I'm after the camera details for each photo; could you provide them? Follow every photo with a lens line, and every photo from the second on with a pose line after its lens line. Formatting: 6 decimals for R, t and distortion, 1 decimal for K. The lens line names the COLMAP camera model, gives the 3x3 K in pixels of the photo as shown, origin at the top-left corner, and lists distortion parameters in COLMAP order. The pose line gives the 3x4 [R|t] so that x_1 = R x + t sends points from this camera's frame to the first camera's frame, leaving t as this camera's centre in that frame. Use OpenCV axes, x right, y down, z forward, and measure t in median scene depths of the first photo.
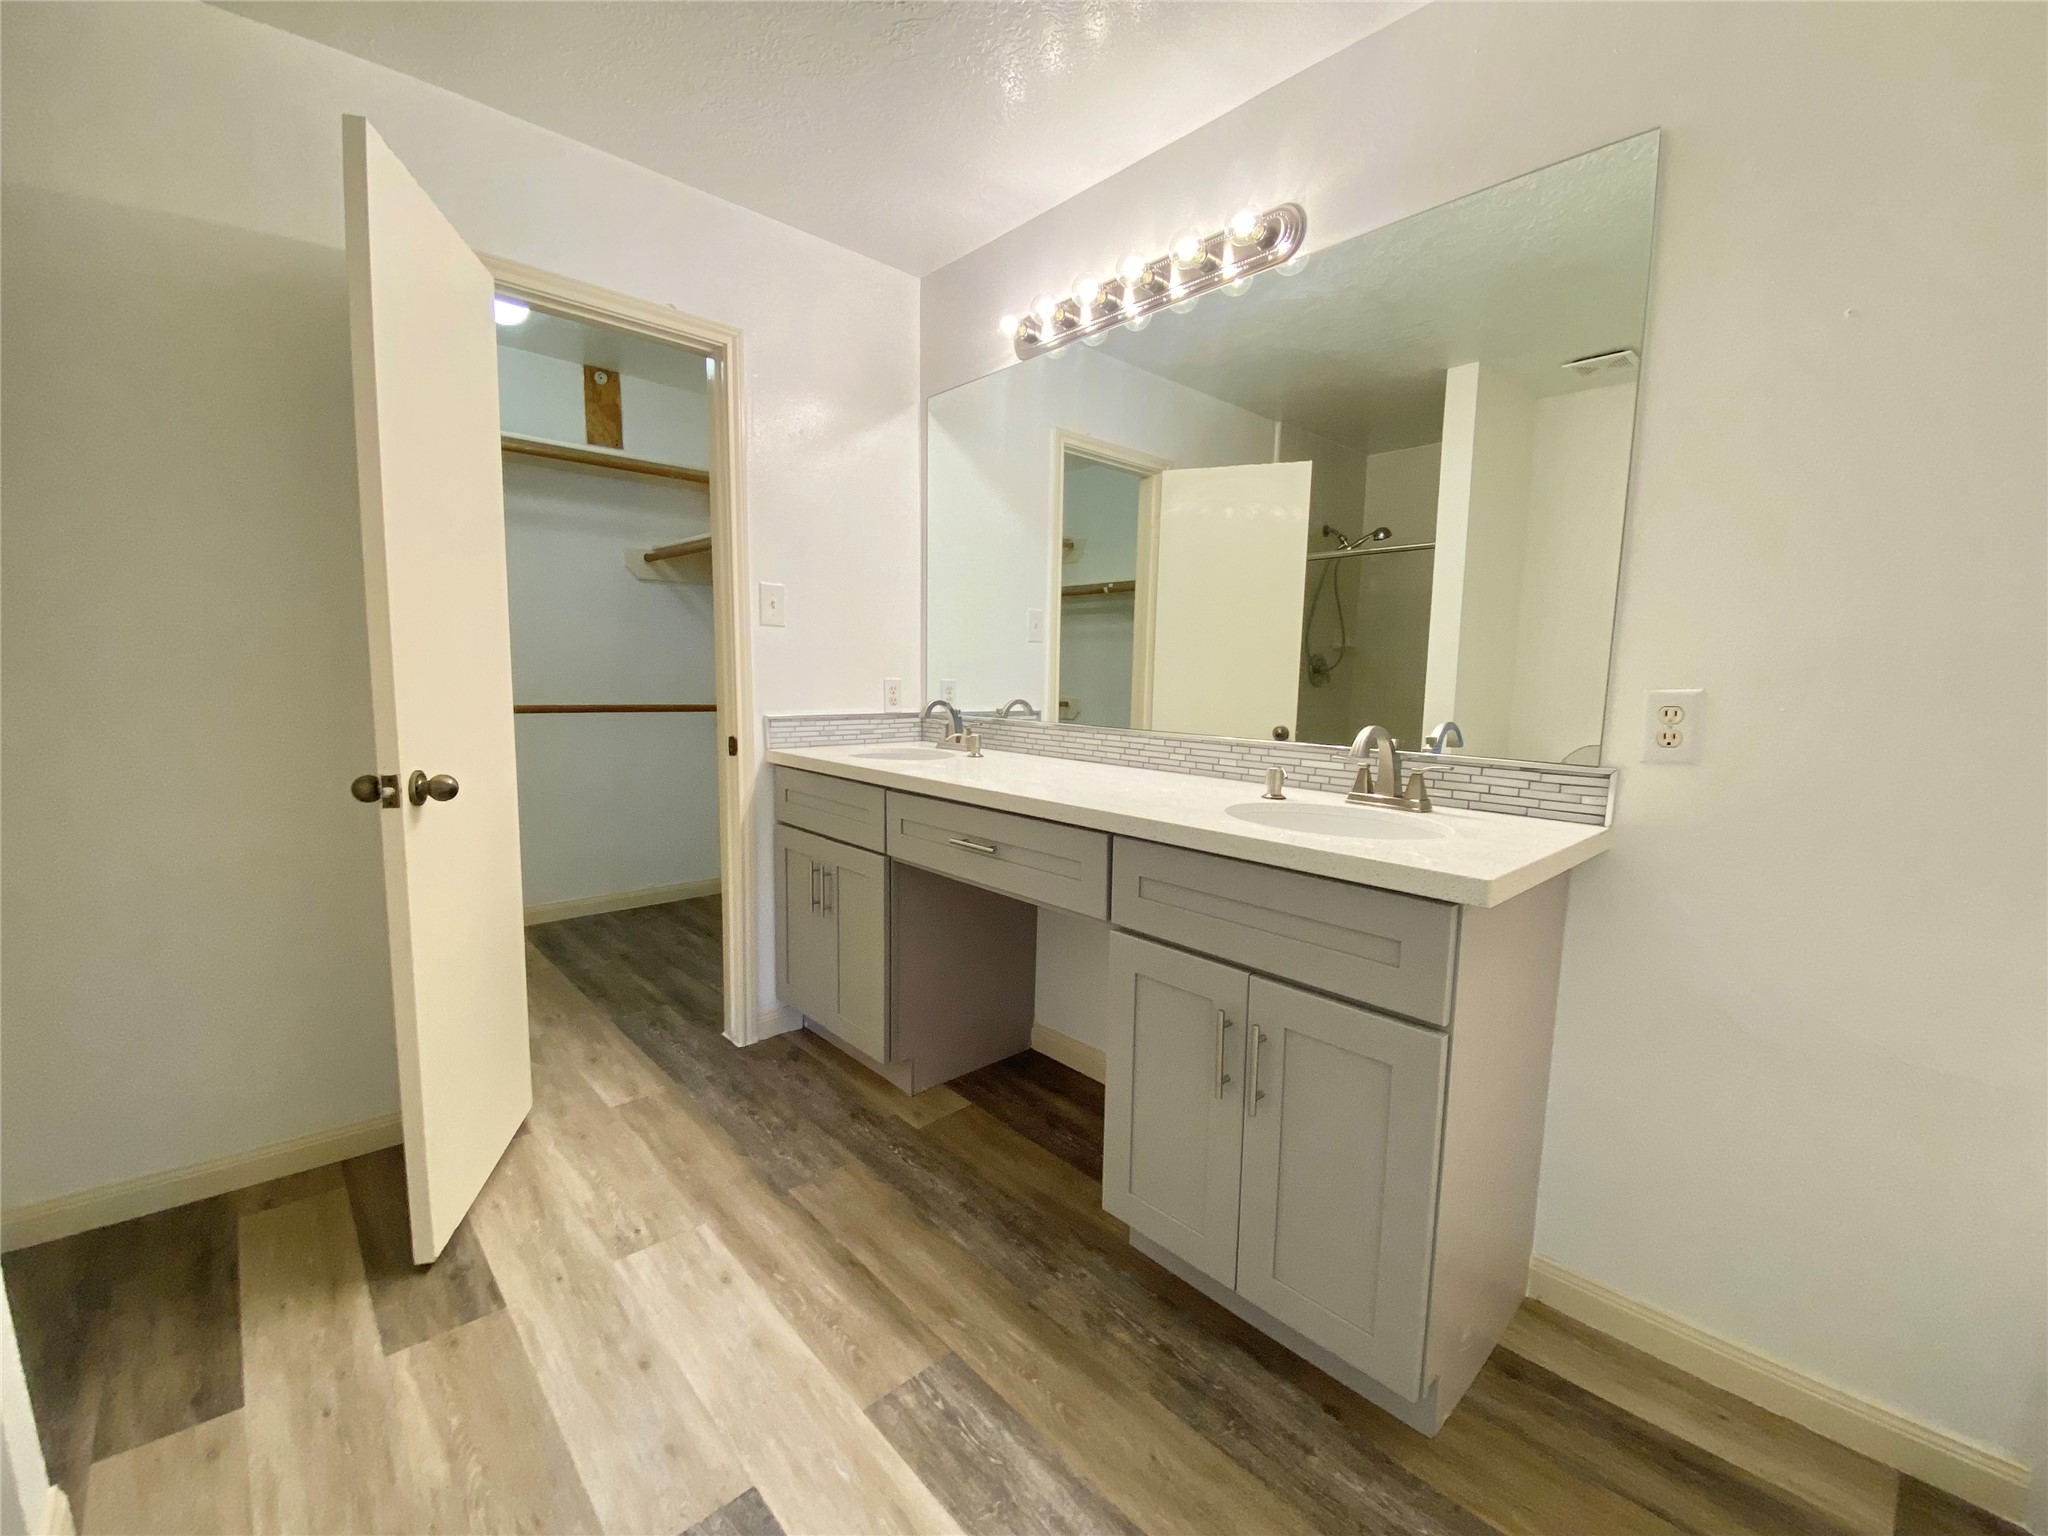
lens RADIAL K [[840.6, 0, 1019.4], [0, 840.6, 771.2], [0, 0, 1]] dist [0.017548, -0.018345]
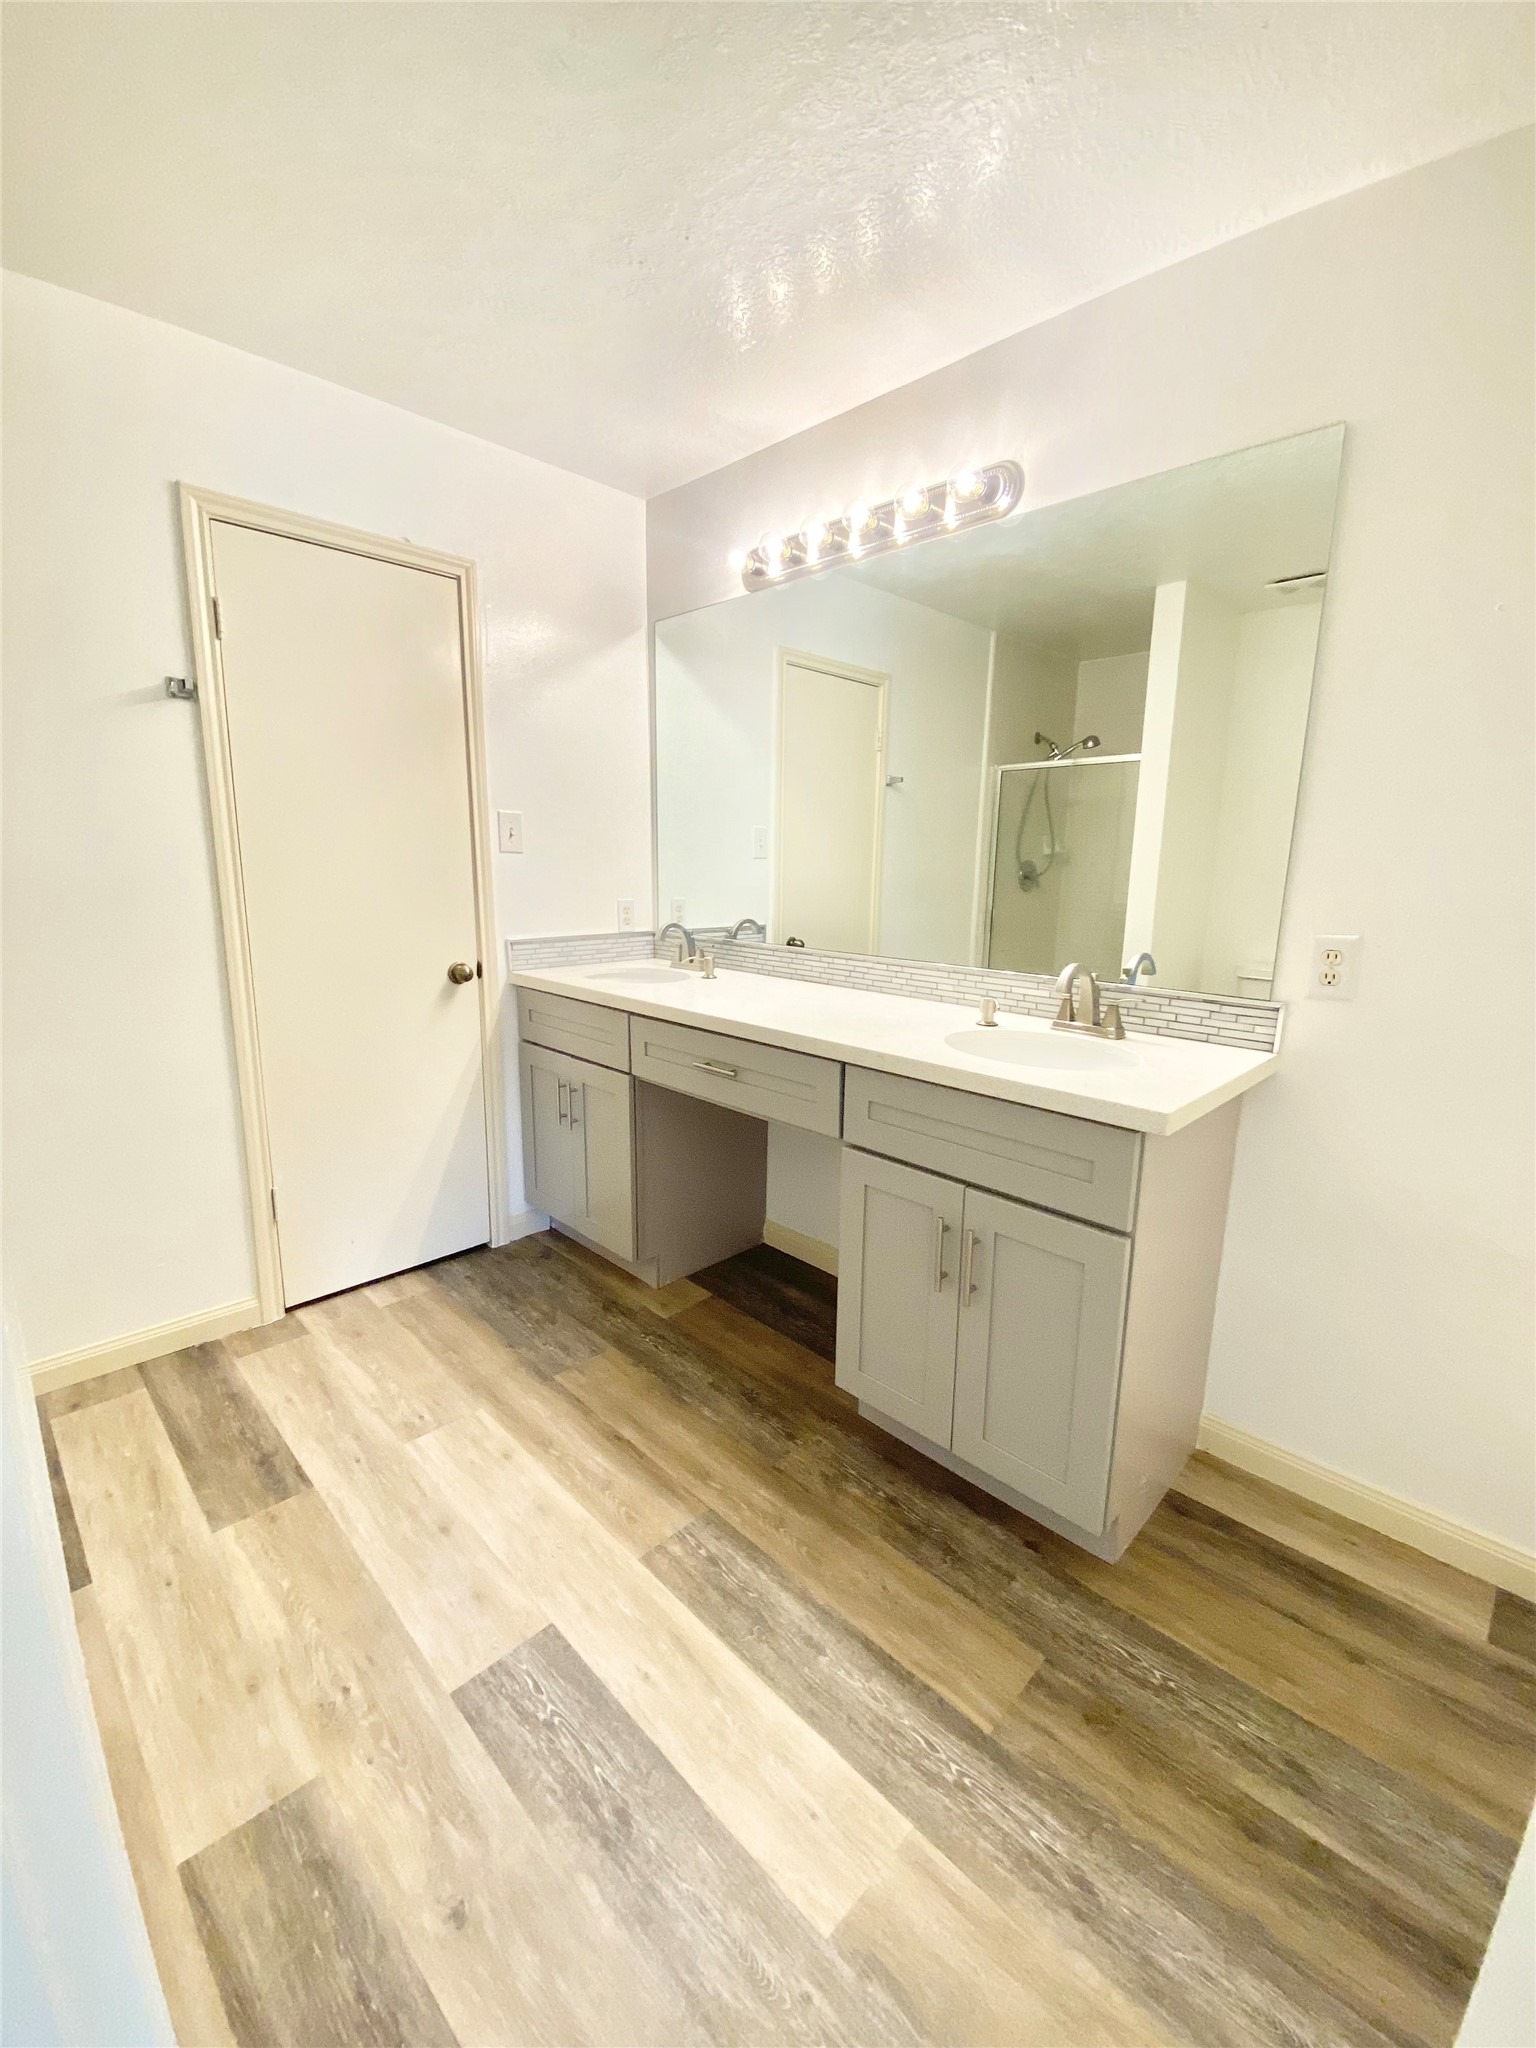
lens RADIAL K [[840.6, 0, 764.9], [0, 840.6, 1019.6], [0, 0, 1]] dist [0.017548, -0.018345]
pose [[0.999142, -0.012349, 0.039532, -0.042750], [0.009359, 0.997144, 0.074942, -0.073973], [-0.040345, -0.074507, 0.996404, -0.115521]]
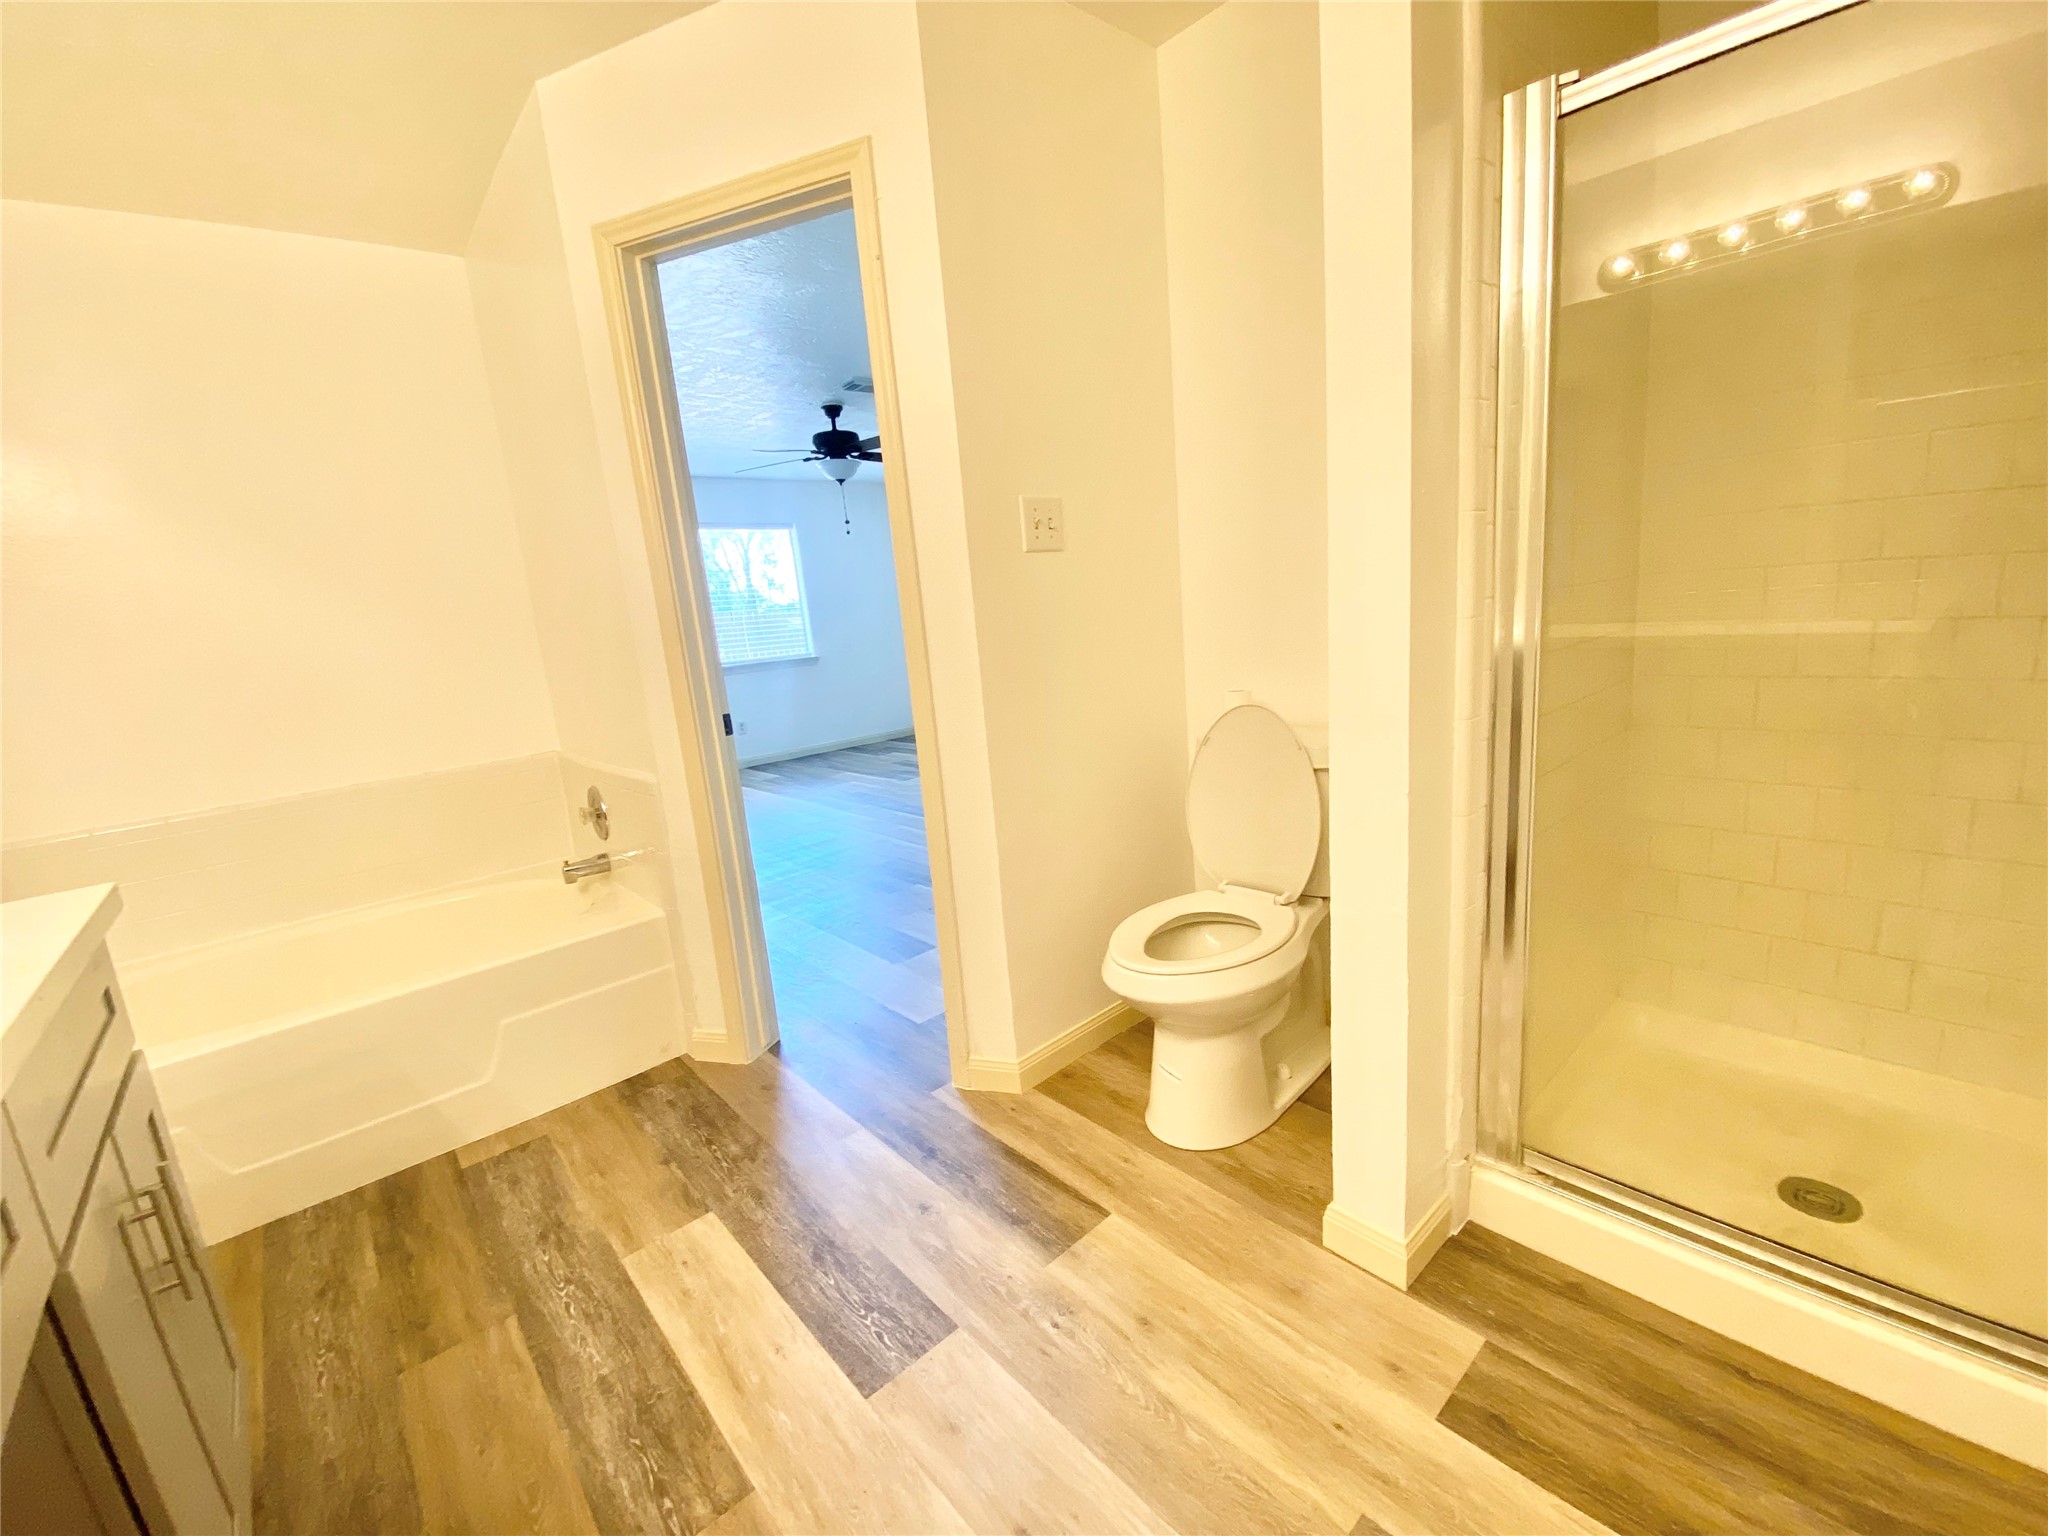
lens RADIAL K [[840.6, 0, 1026.7], [0, 840.6, 776.8], [0, 0, 1]] dist [0.017548, -0.018345]
pose [[-0.997388, 0.065095, 0.031309, -0.509181], [0.071627, 0.947324, 0.312164, -0.195068], [-0.009339, 0.313592, -0.949512, 1.490849]]
